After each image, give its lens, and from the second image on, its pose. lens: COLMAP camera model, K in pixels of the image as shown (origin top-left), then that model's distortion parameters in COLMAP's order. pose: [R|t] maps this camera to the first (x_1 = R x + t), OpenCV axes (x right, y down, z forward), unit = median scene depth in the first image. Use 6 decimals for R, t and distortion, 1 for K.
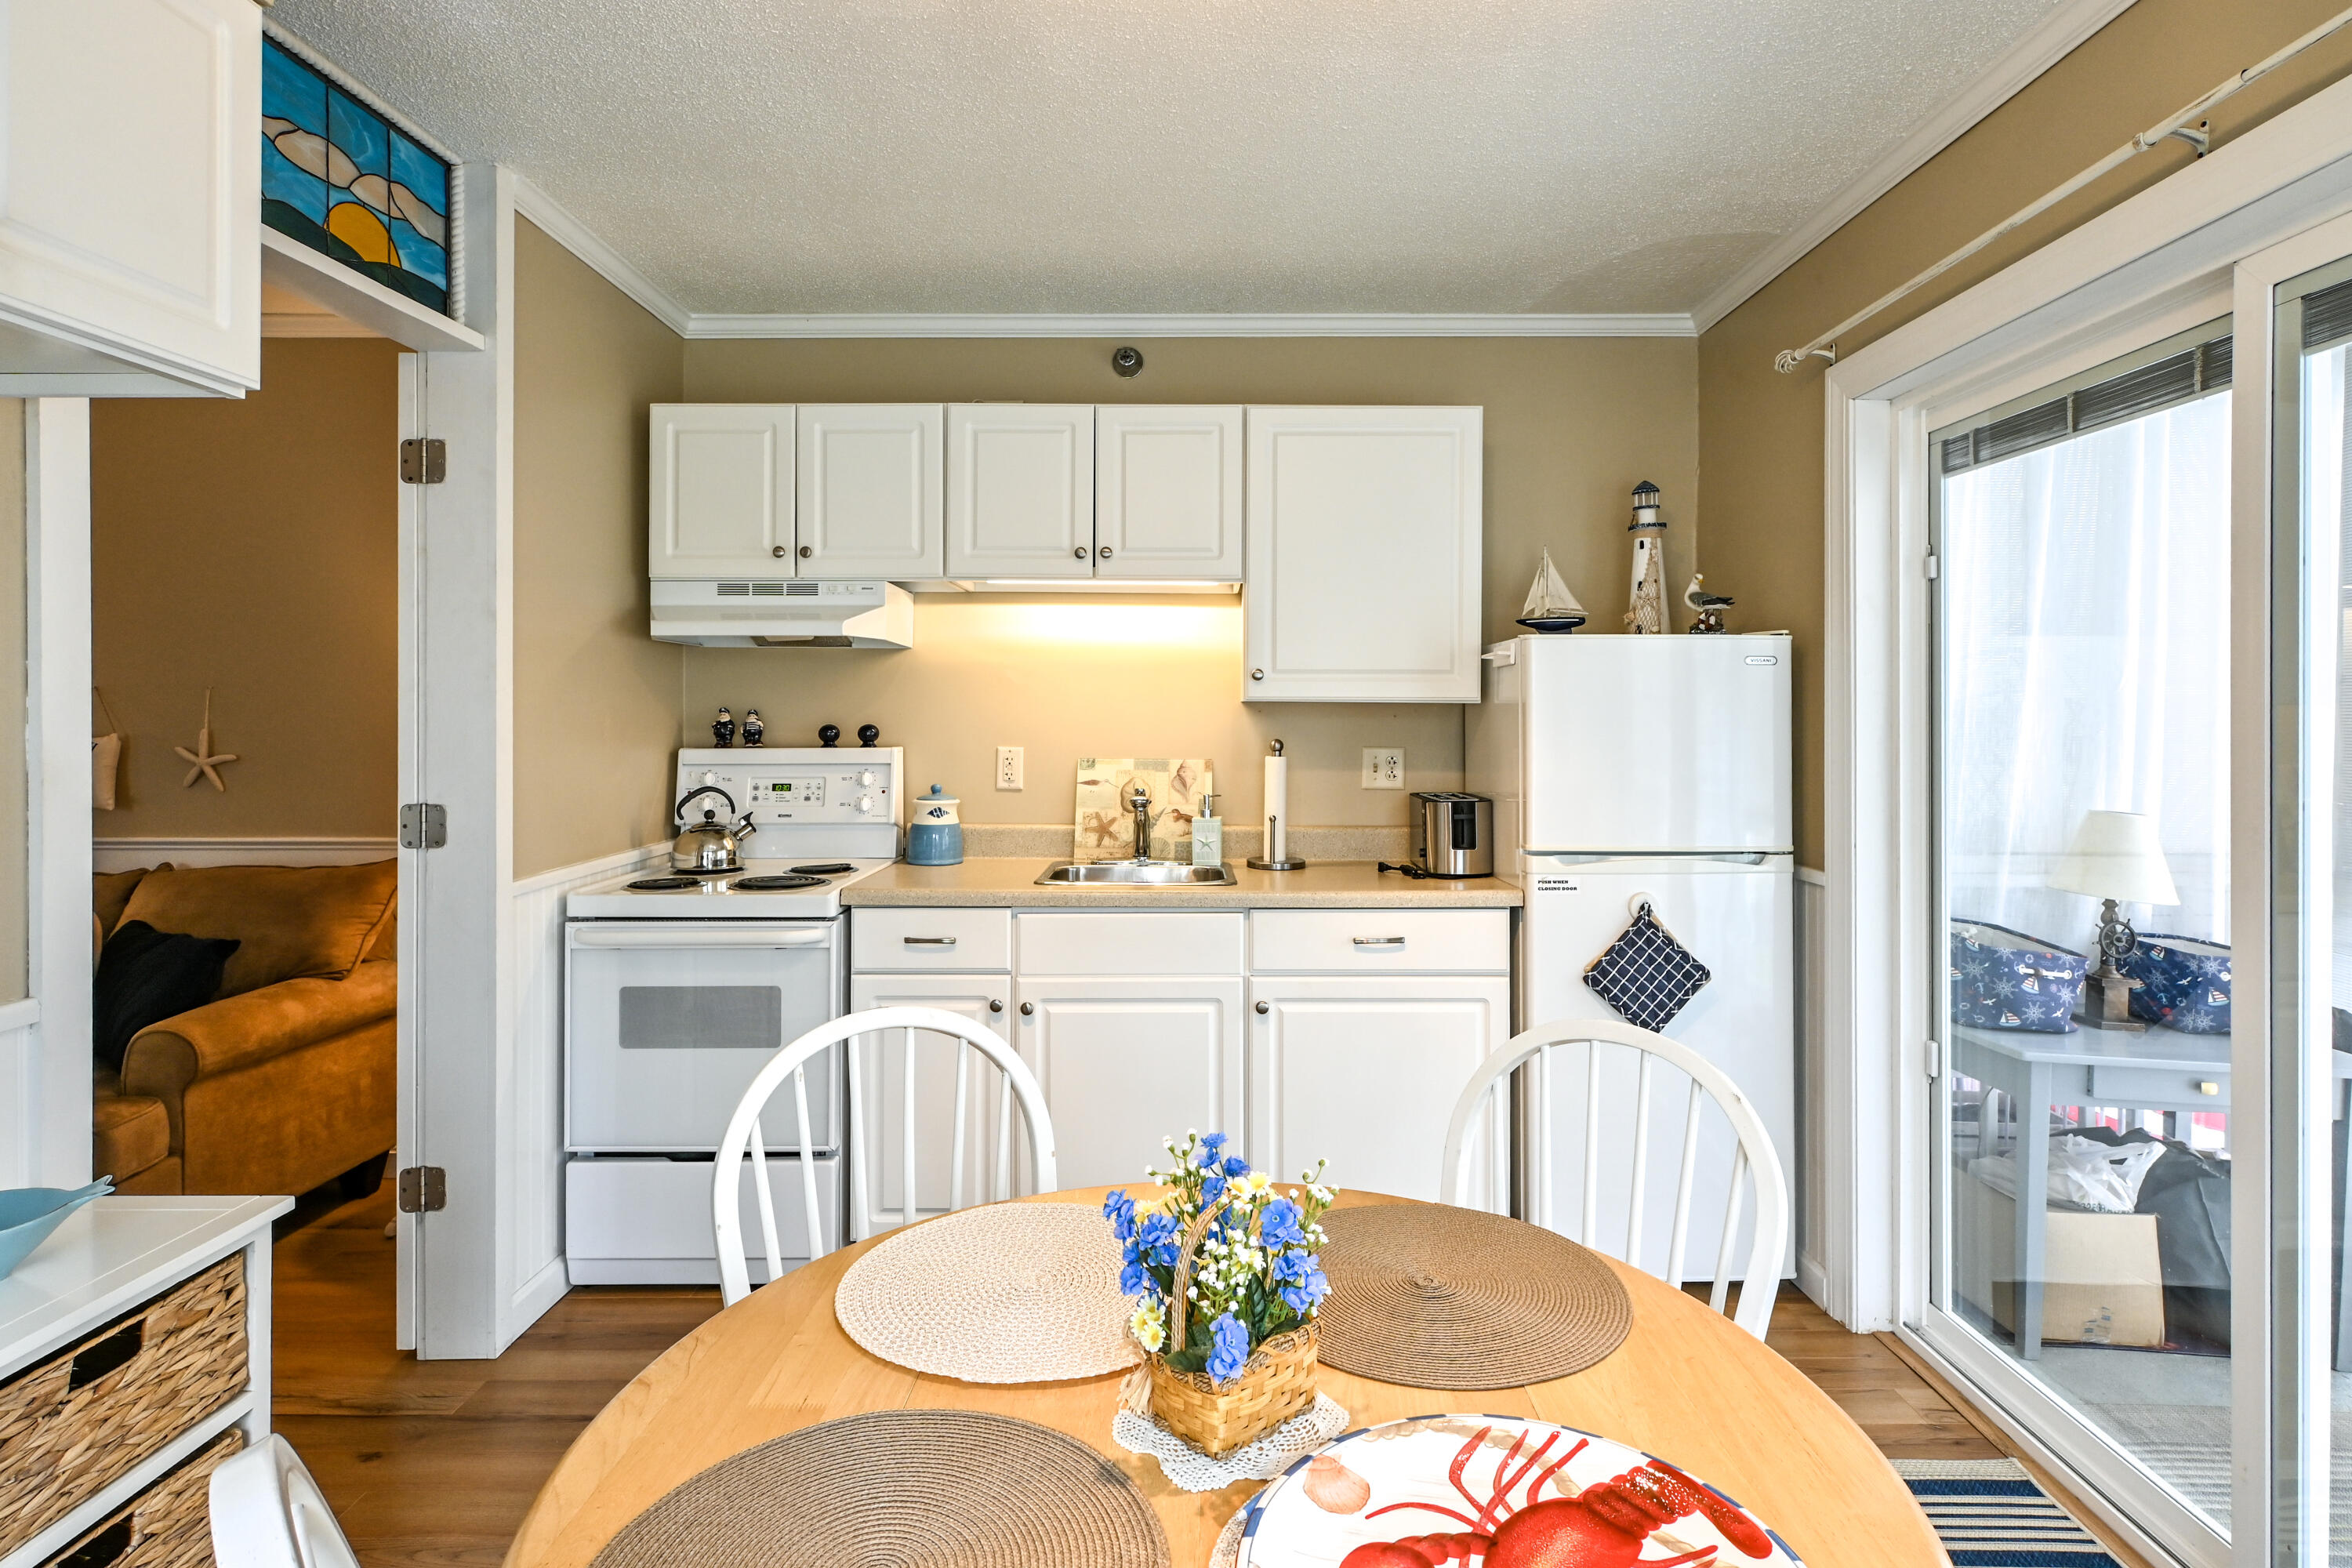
lens RADIAL K [[1202.3, 0, 1168.6], [0, 1202.3, 721.1], [0, 0, 1]] dist [0.004689, 0.001417]
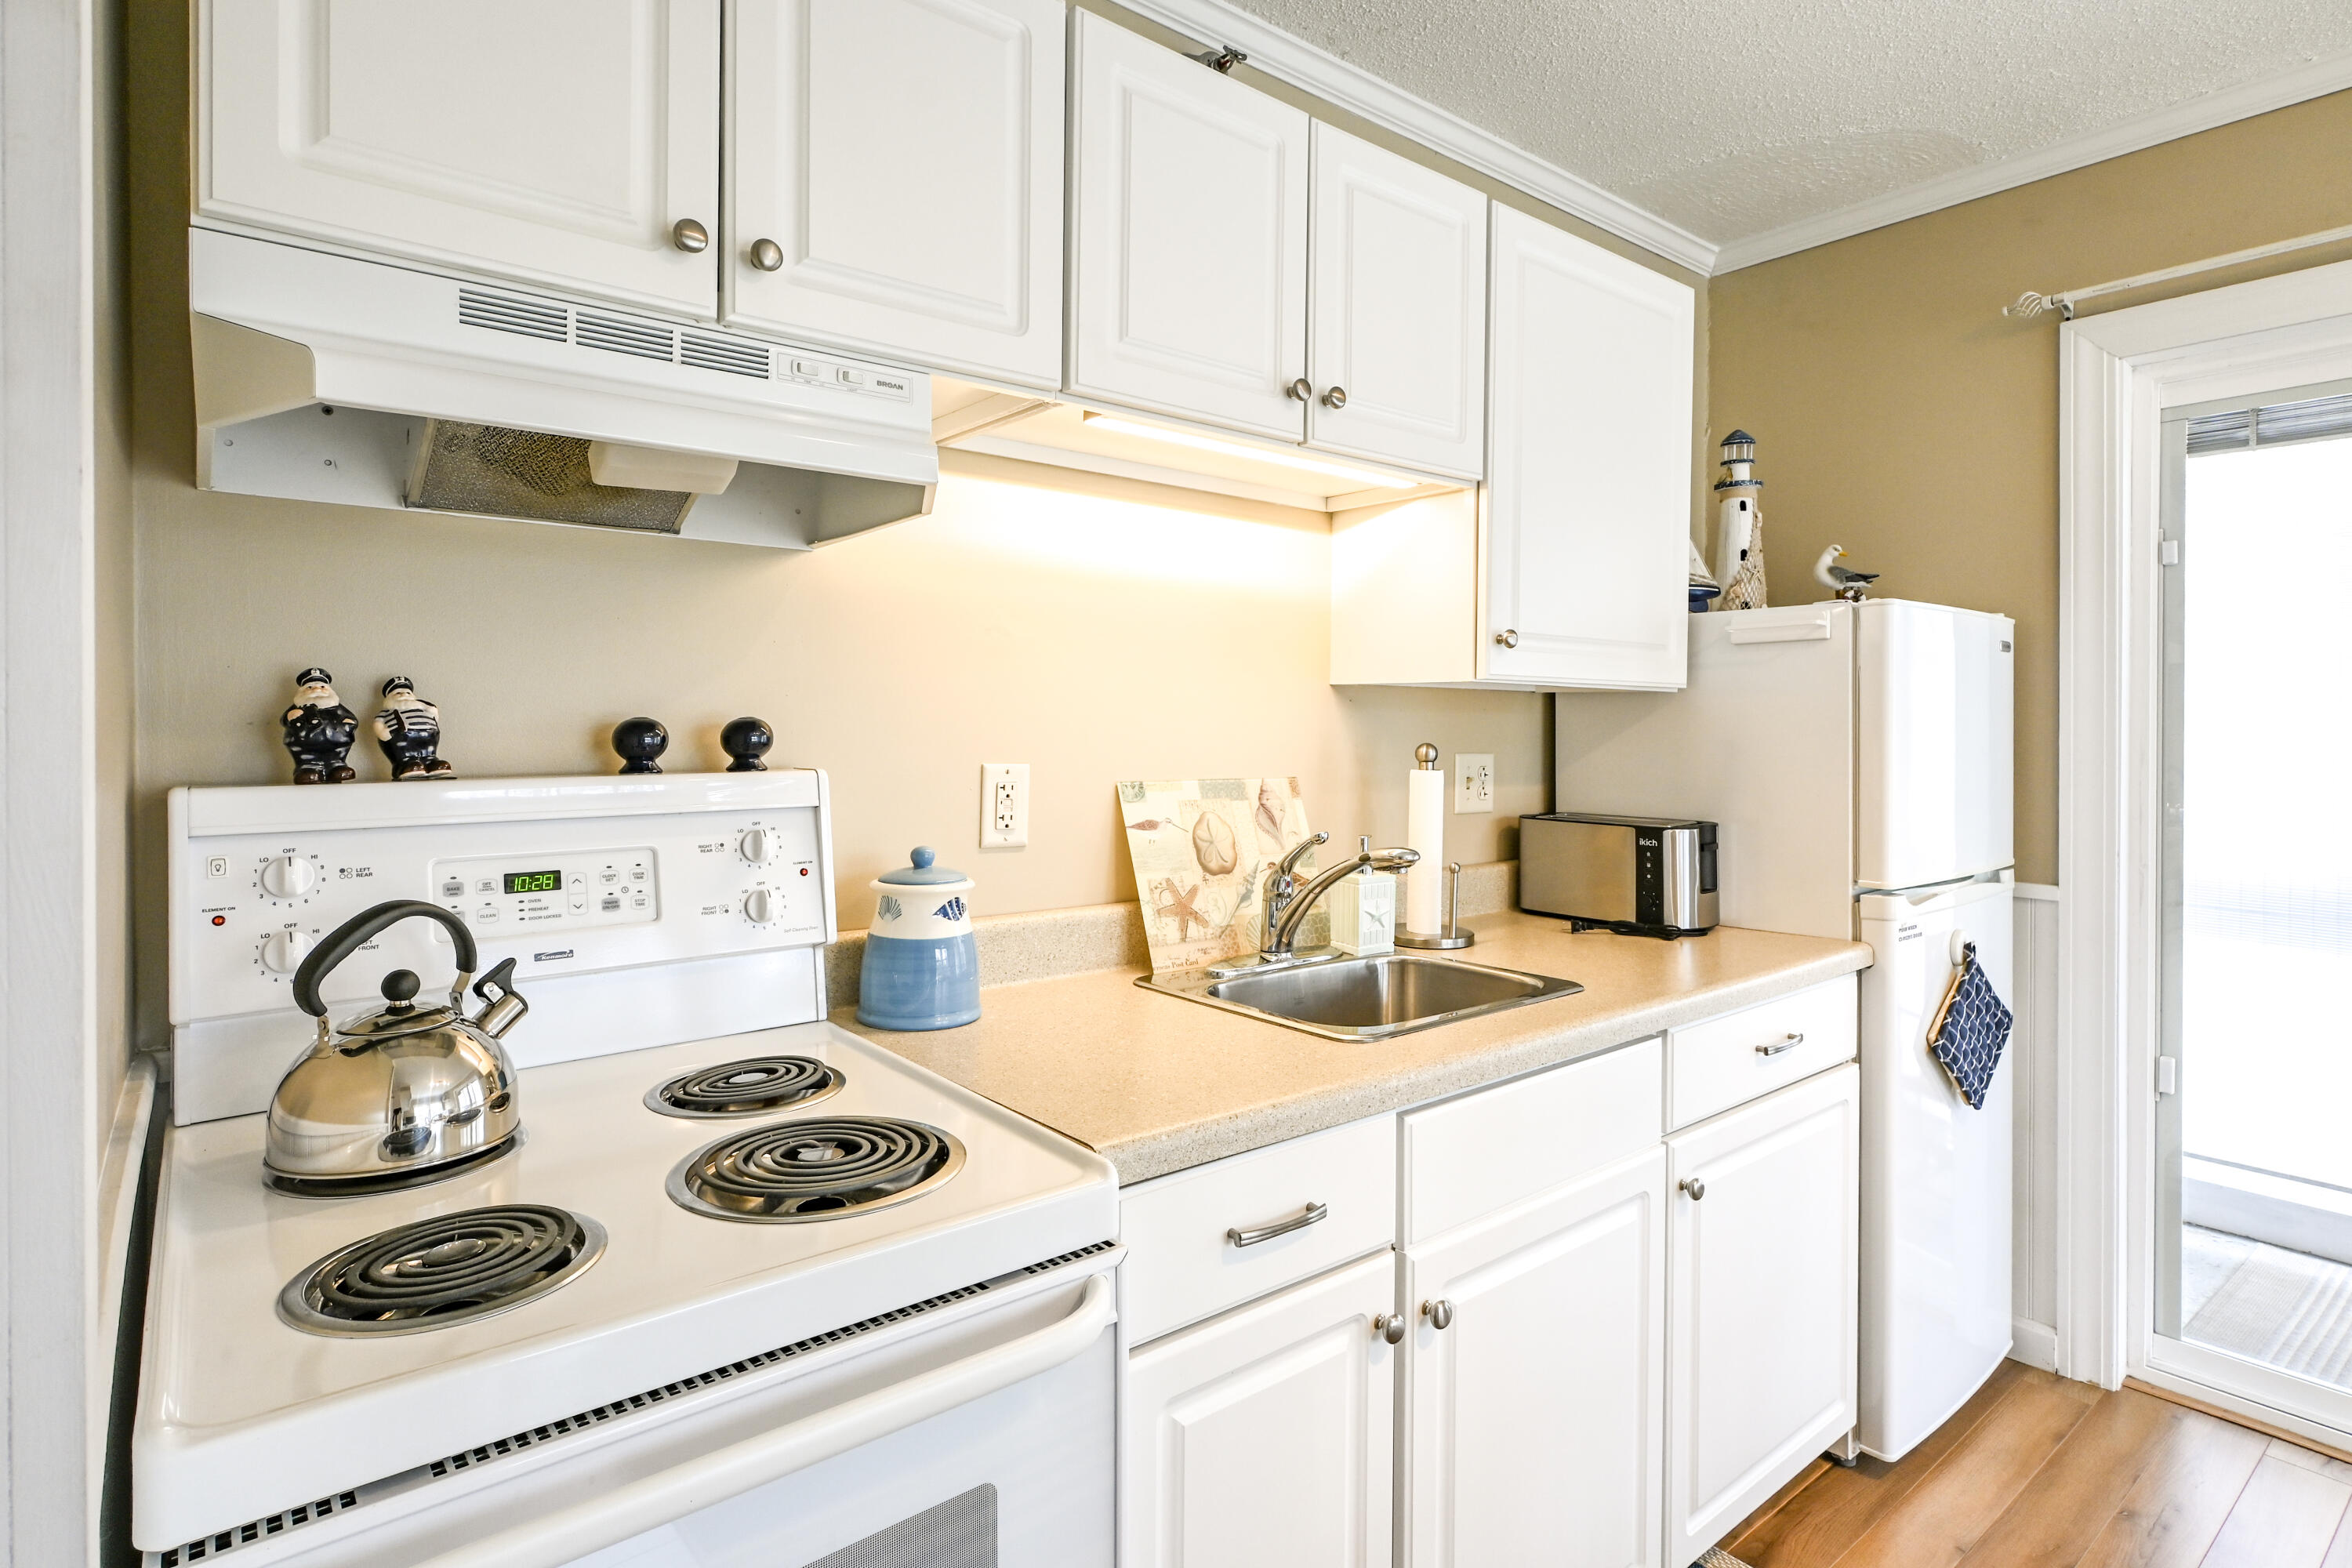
lens RADIAL K [[1202.3, 0, 1201.3], [0, 1202.3, 741.0], [0, 0, 1]] dist [0.004689, 0.001417]
pose [[0.759637, -0.007578, 0.650304, -0.409355], [-0.002054, 0.999899, 0.014052, 0.004893], [-0.650344, -0.012010, 0.759544, 0.576400]]
